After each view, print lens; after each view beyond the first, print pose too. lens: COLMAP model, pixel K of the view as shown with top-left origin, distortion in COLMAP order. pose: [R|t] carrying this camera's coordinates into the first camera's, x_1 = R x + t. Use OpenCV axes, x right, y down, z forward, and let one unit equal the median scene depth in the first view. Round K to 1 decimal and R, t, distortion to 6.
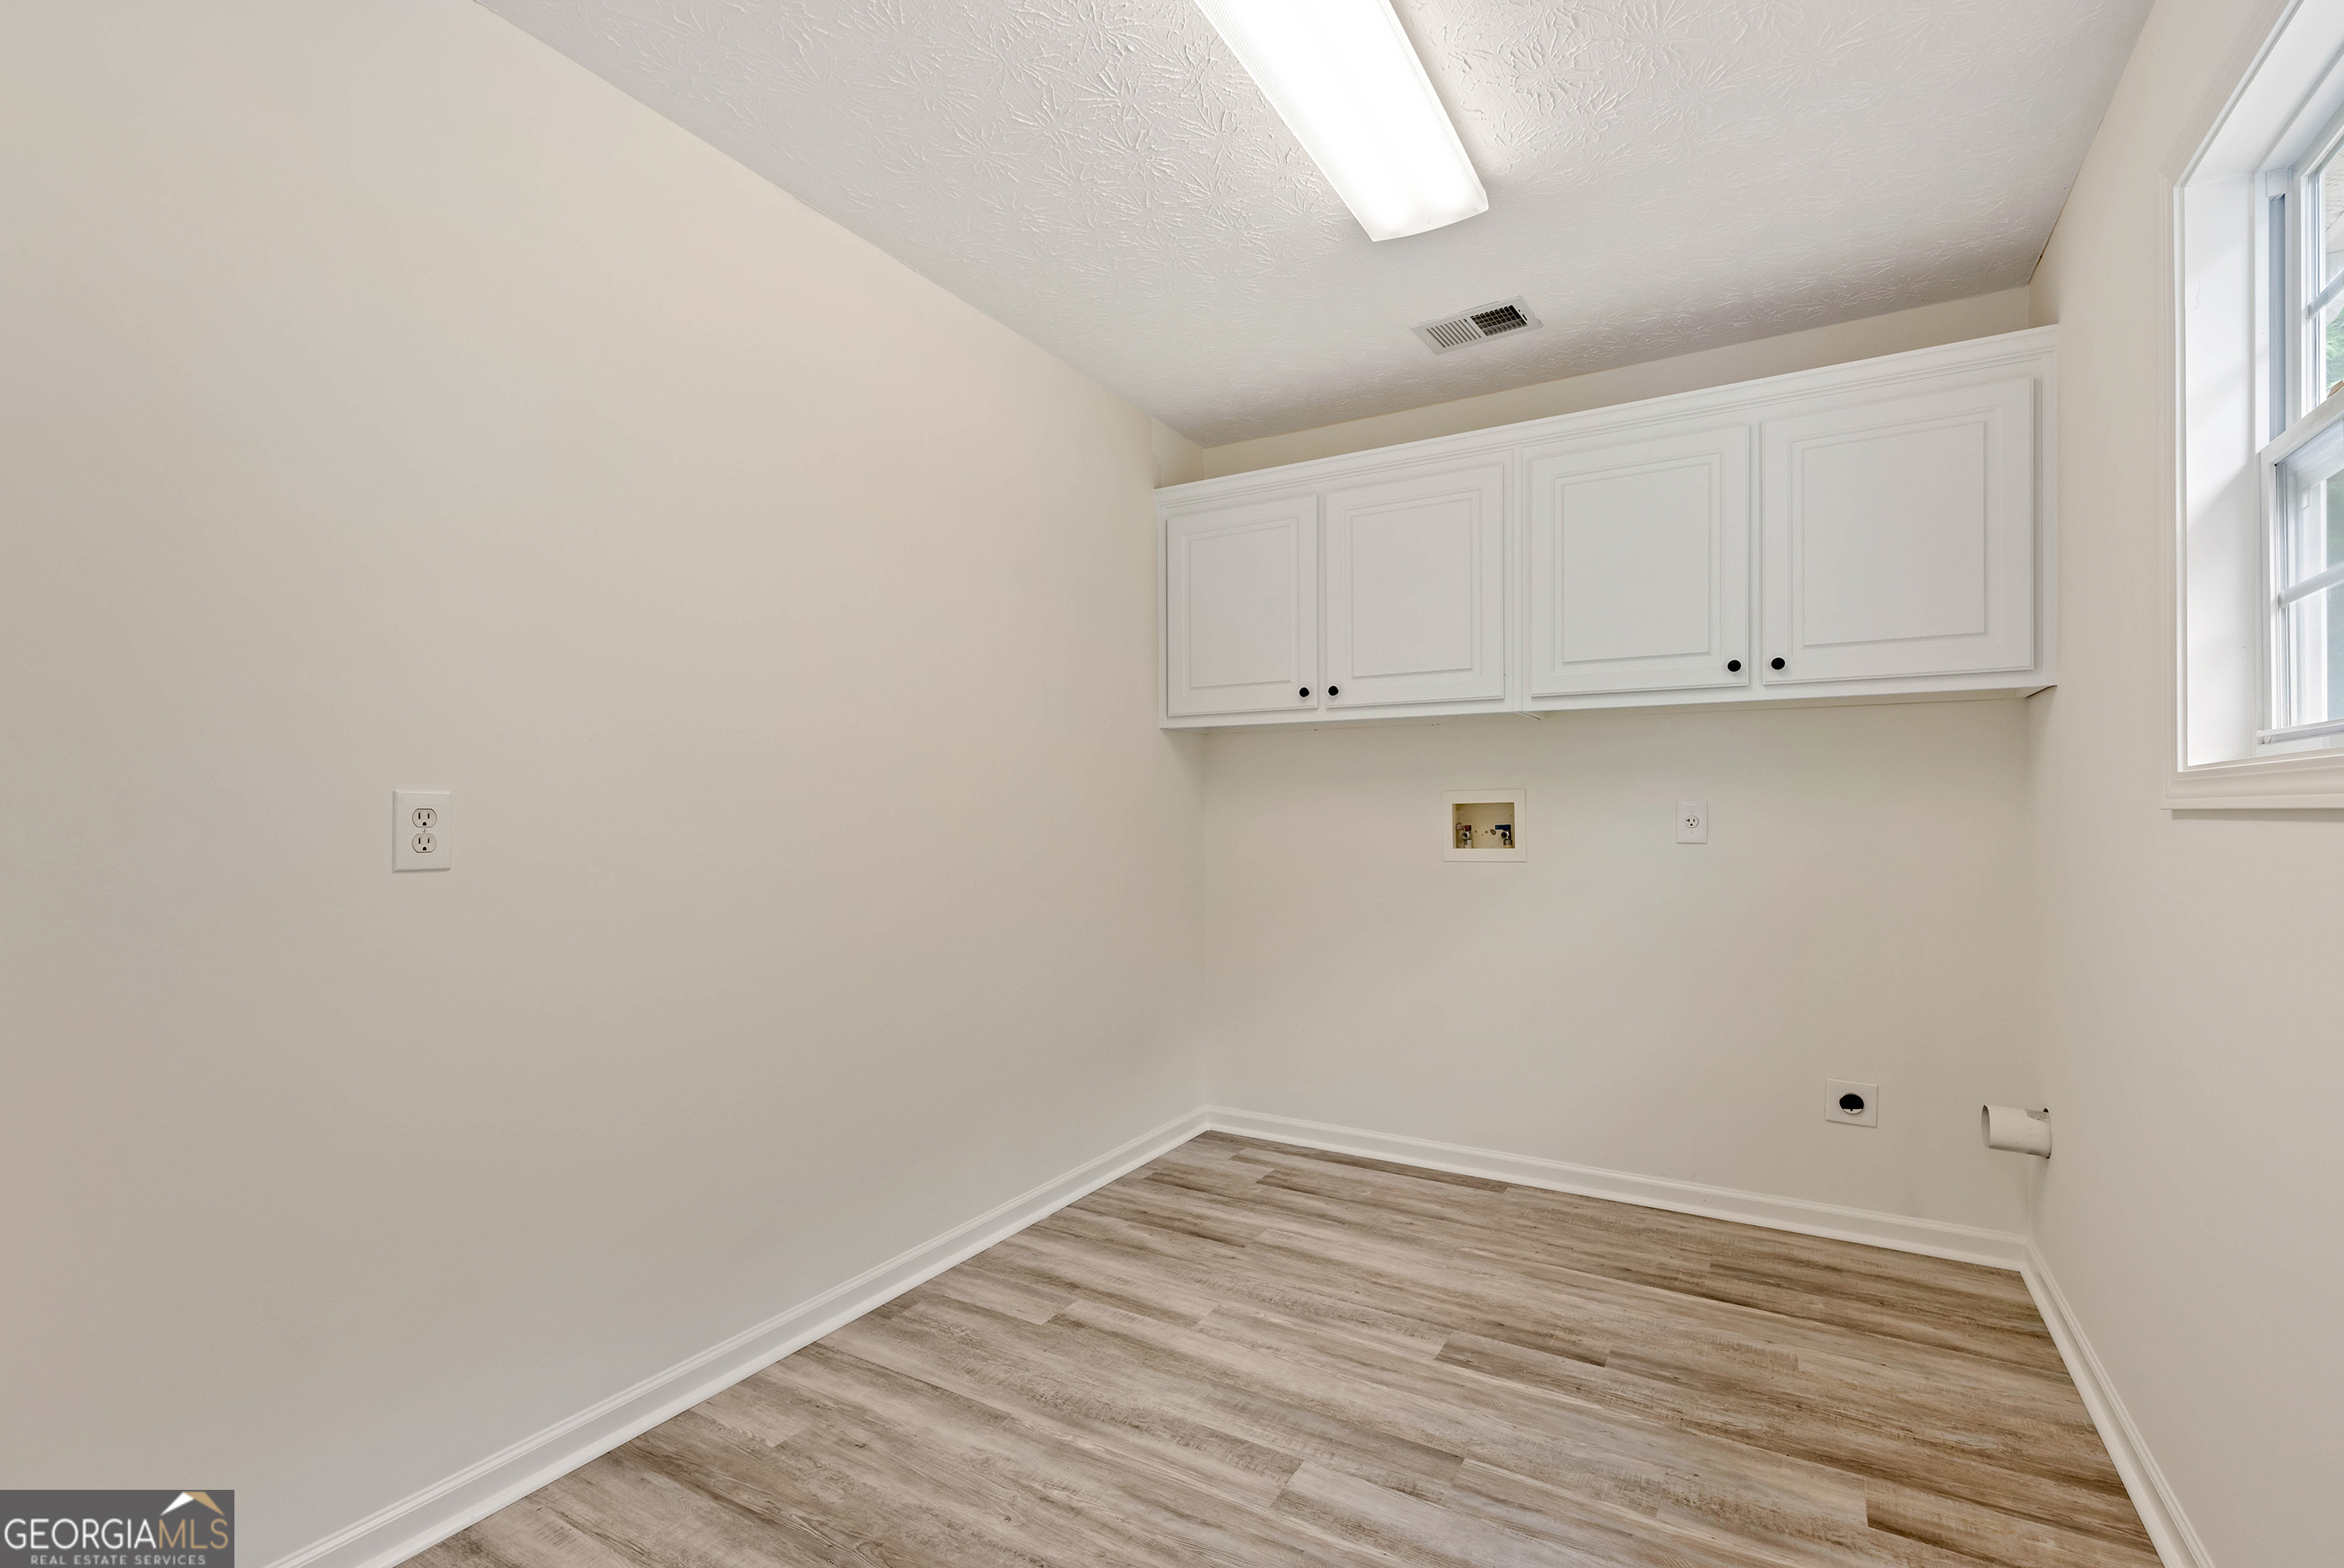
lens RADIAL K [[1048.6, 0, 1171.6], [0, 1048.6, 799.1], [0, 0, 1]] dist [0.003794, -0.001541]
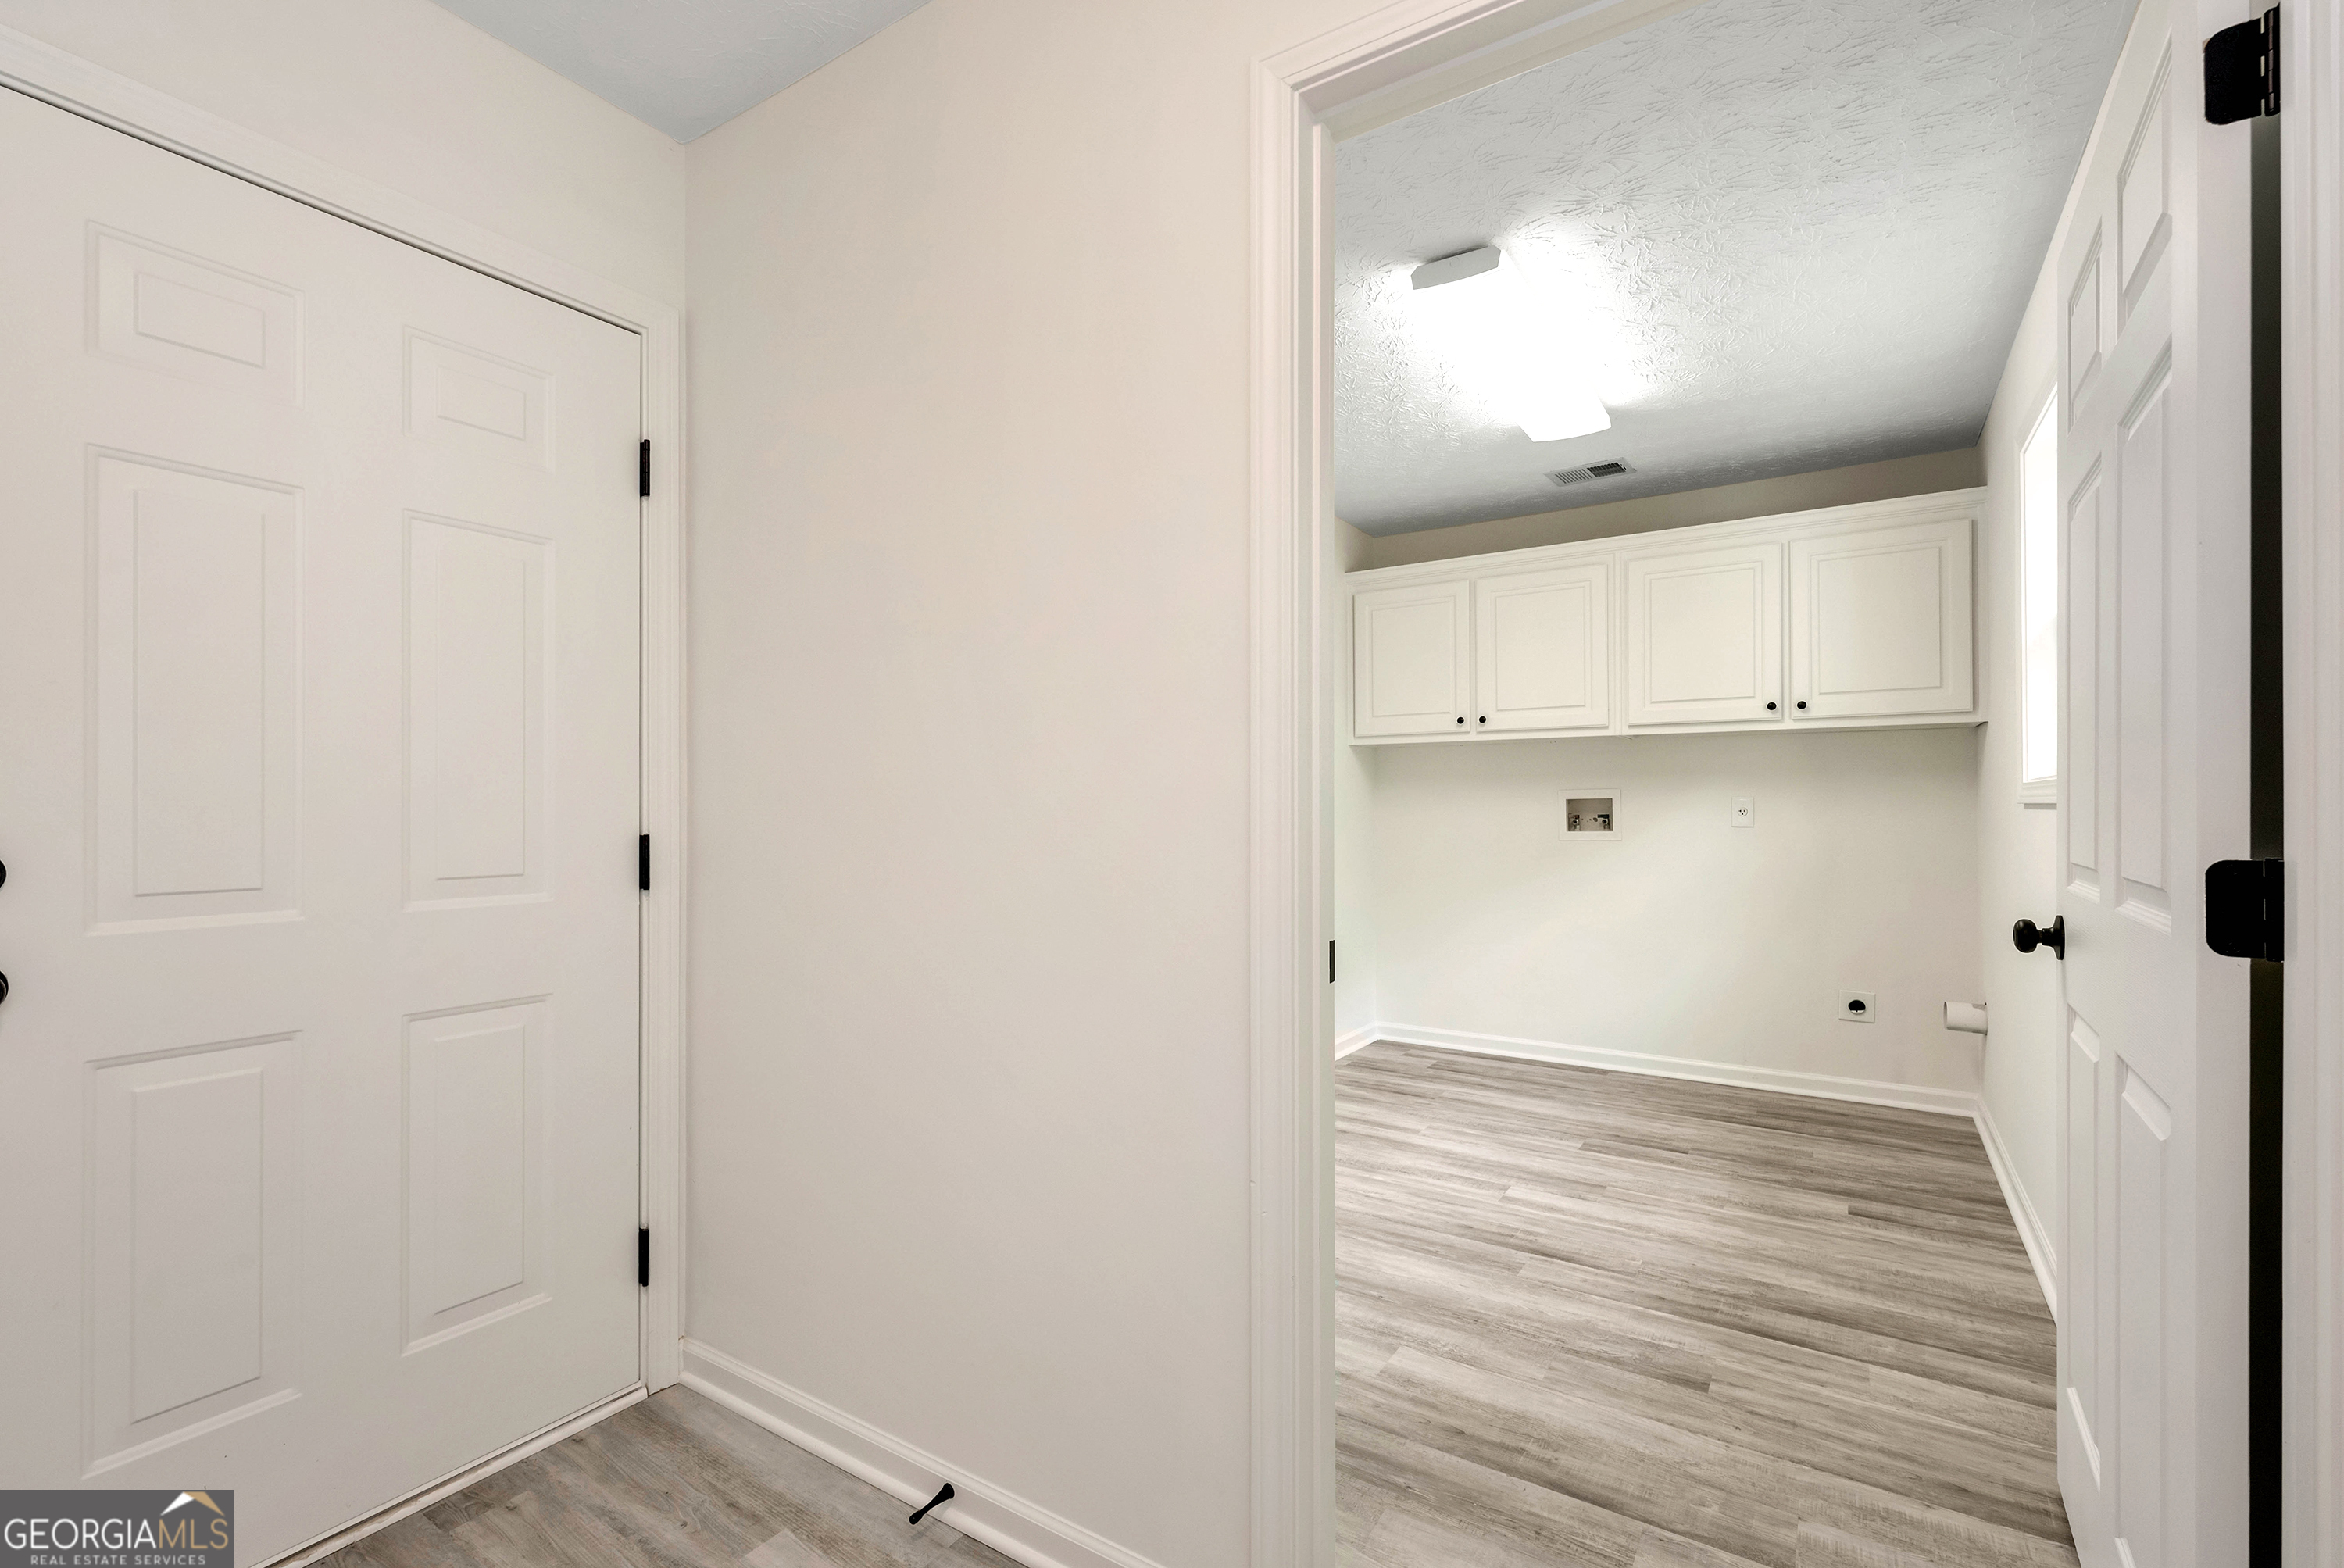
lens RADIAL K [[1048.6, 0, 1159.5], [0, 1048.6, 787.5], [0, 0, 1]] dist [0.003794, -0.001541]
pose [[0.998923, -0.001894, -0.046370, -0.255850], [0.001684, 0.999988, -0.004570, -0.007168], [0.046378, 0.004487, 0.998914, -0.514368]]
